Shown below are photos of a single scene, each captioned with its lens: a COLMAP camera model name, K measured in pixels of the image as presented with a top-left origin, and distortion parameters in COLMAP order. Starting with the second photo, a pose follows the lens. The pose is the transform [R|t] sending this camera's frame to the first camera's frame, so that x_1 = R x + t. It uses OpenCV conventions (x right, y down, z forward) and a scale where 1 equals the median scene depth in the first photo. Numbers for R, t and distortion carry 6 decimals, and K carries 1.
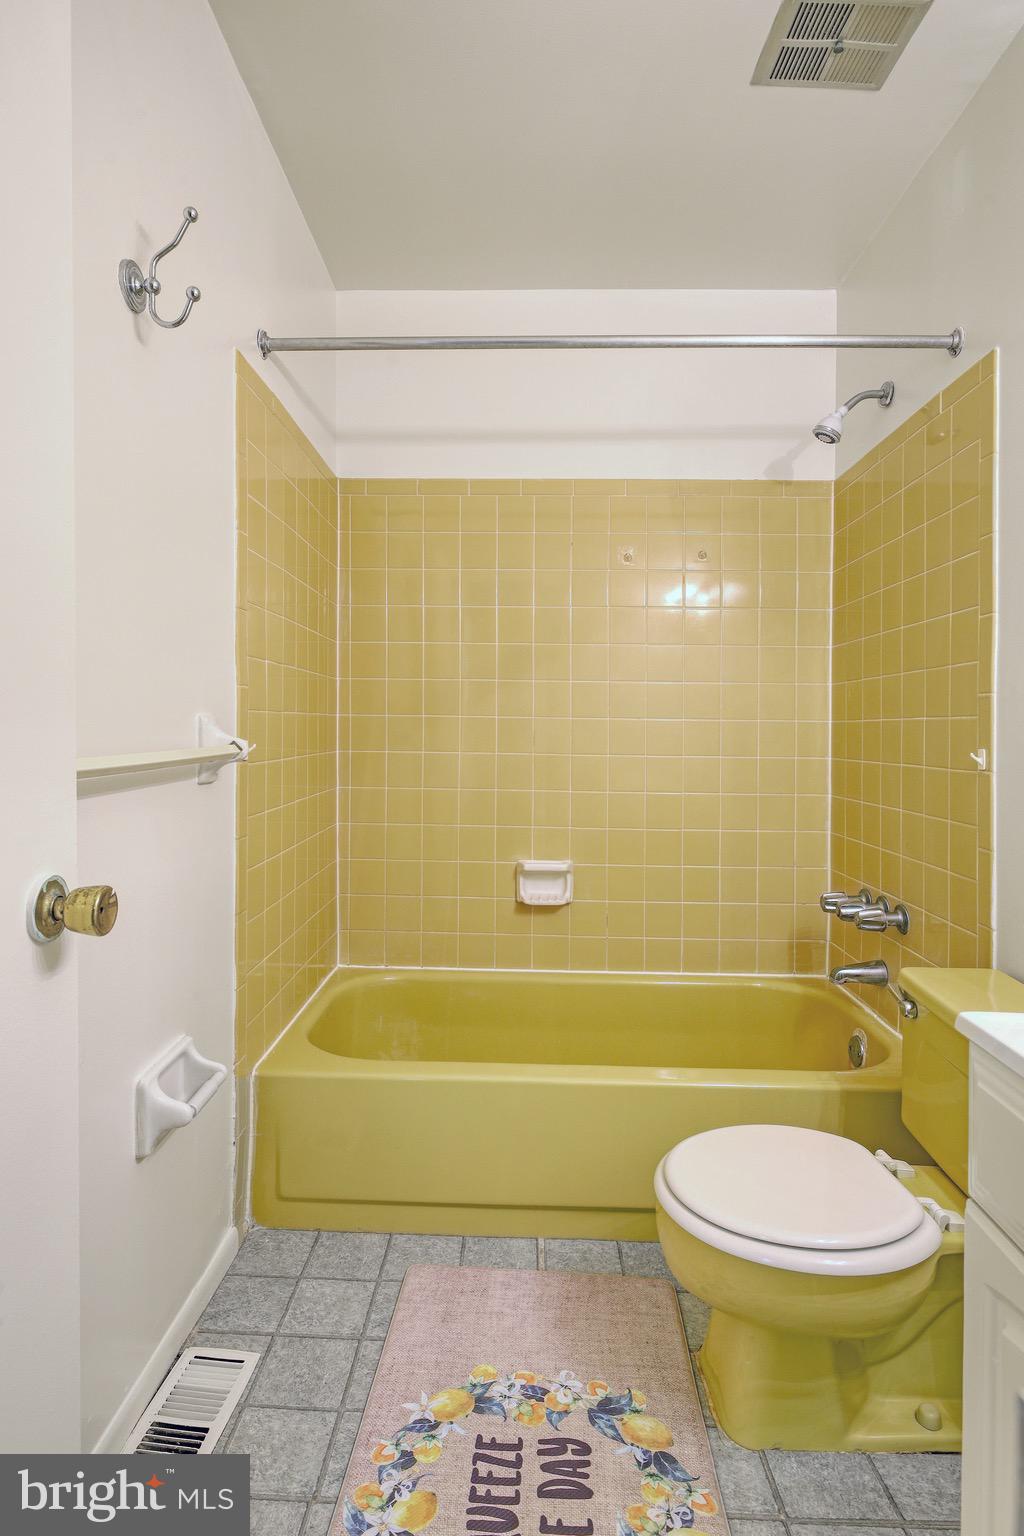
lens RADIAL K [[770.7, 0, 511.1], [0, 770.7, 740.8], [0, 0, 1]] dist [-0.049219, -0.001295]
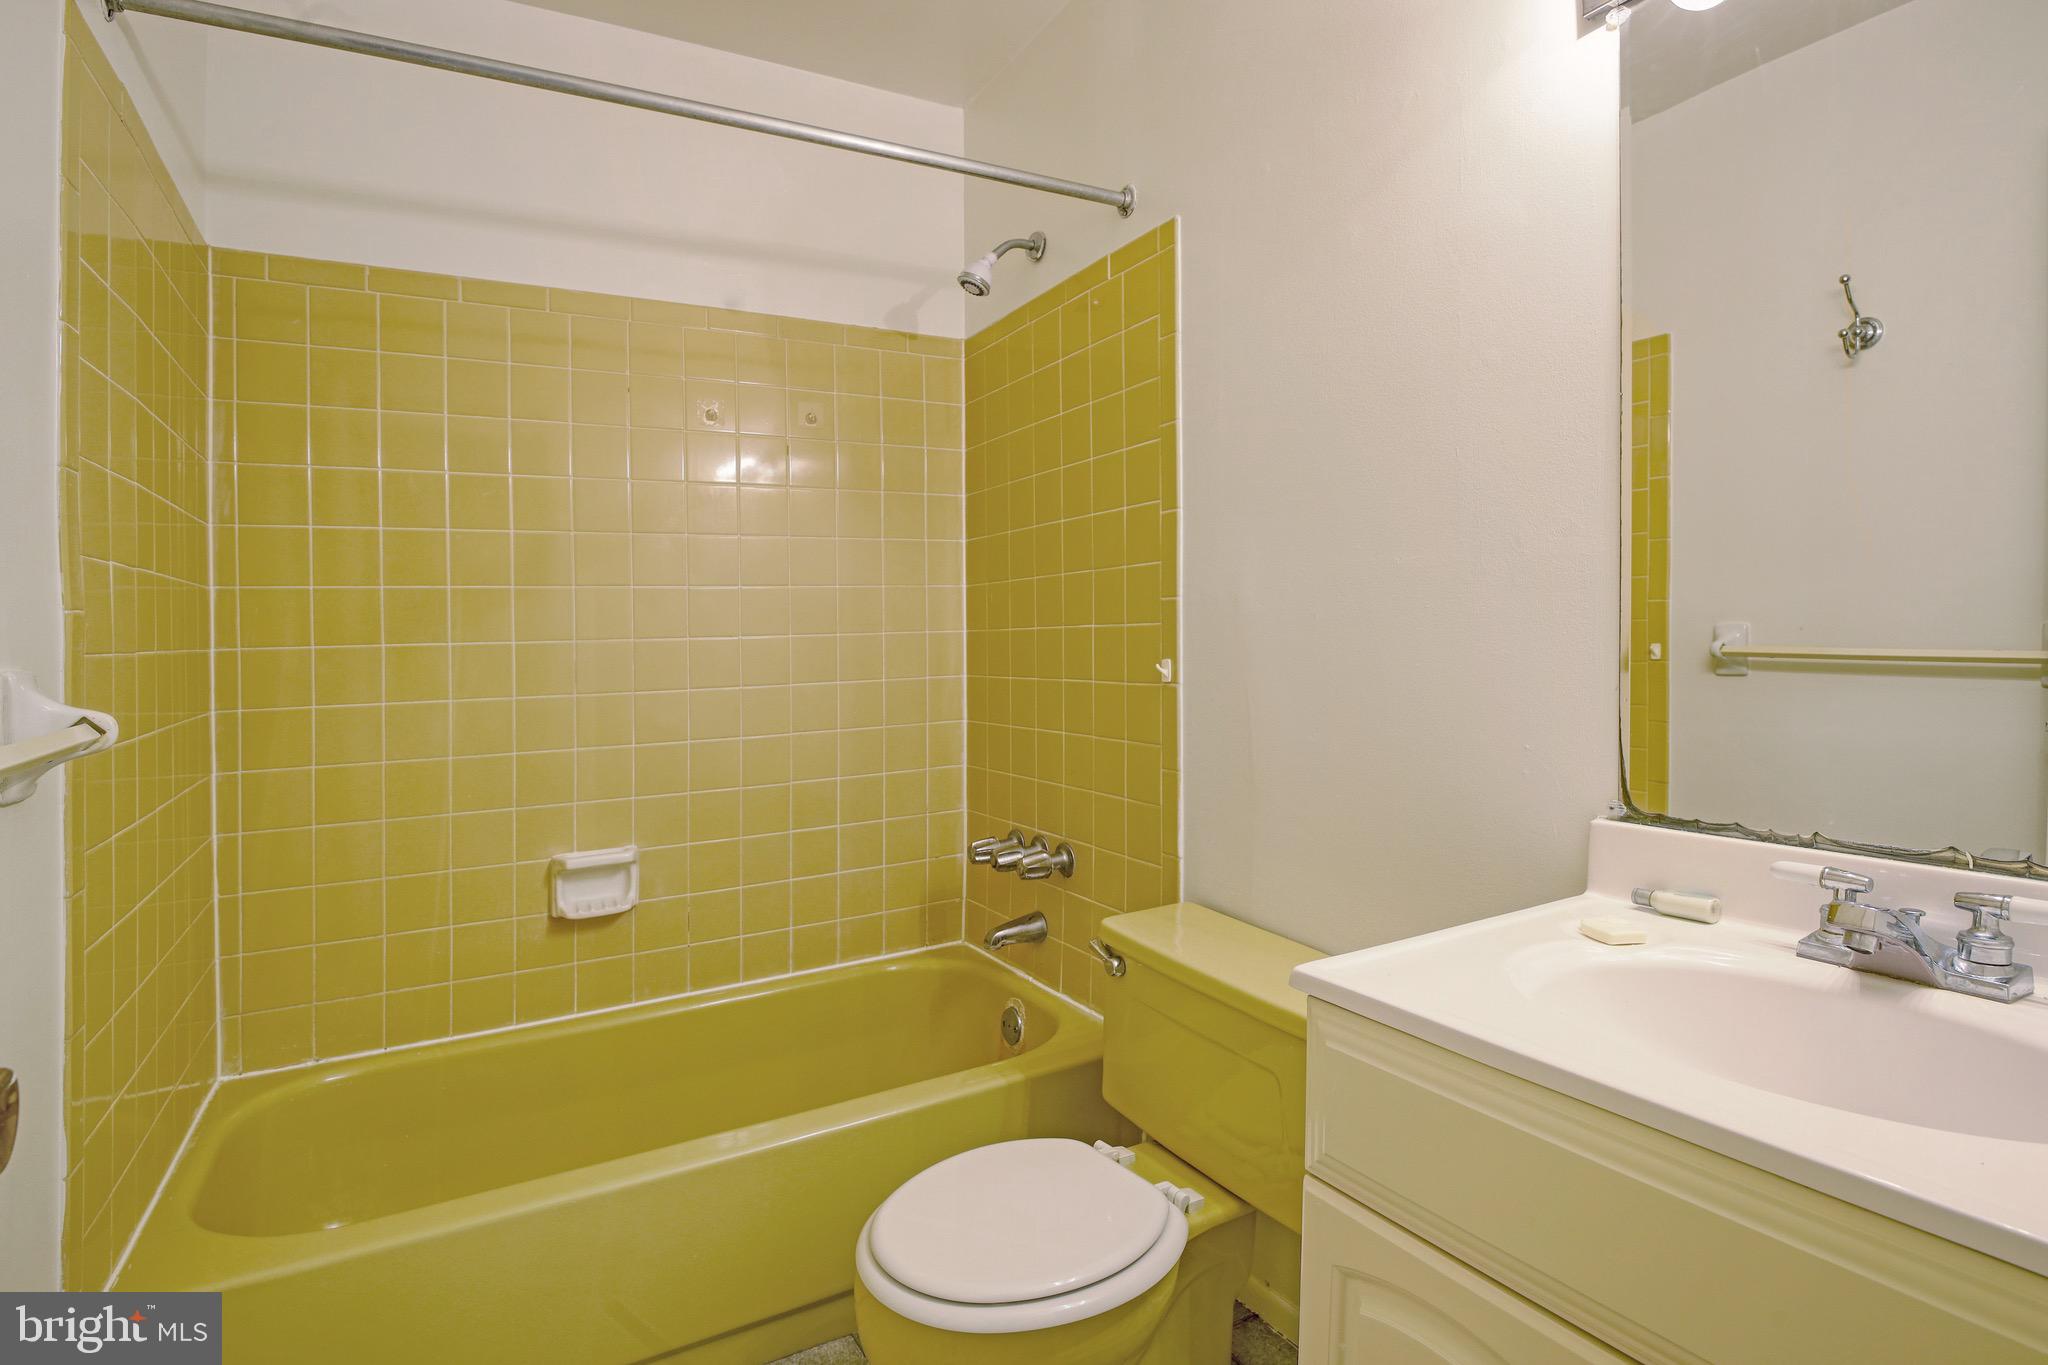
lens RADIAL K [[1000.4, 0, 1026.2], [0, 1000.4, 625.6], [0, 0, 1]] dist [-0.042470, -0.001065]
pose [[0.847894, -0.033855, 0.529083, -0.100773], [0.047581, 0.998791, -0.012341, -0.015346], [-0.528026, 0.035638, 0.848480, 0.056524]]
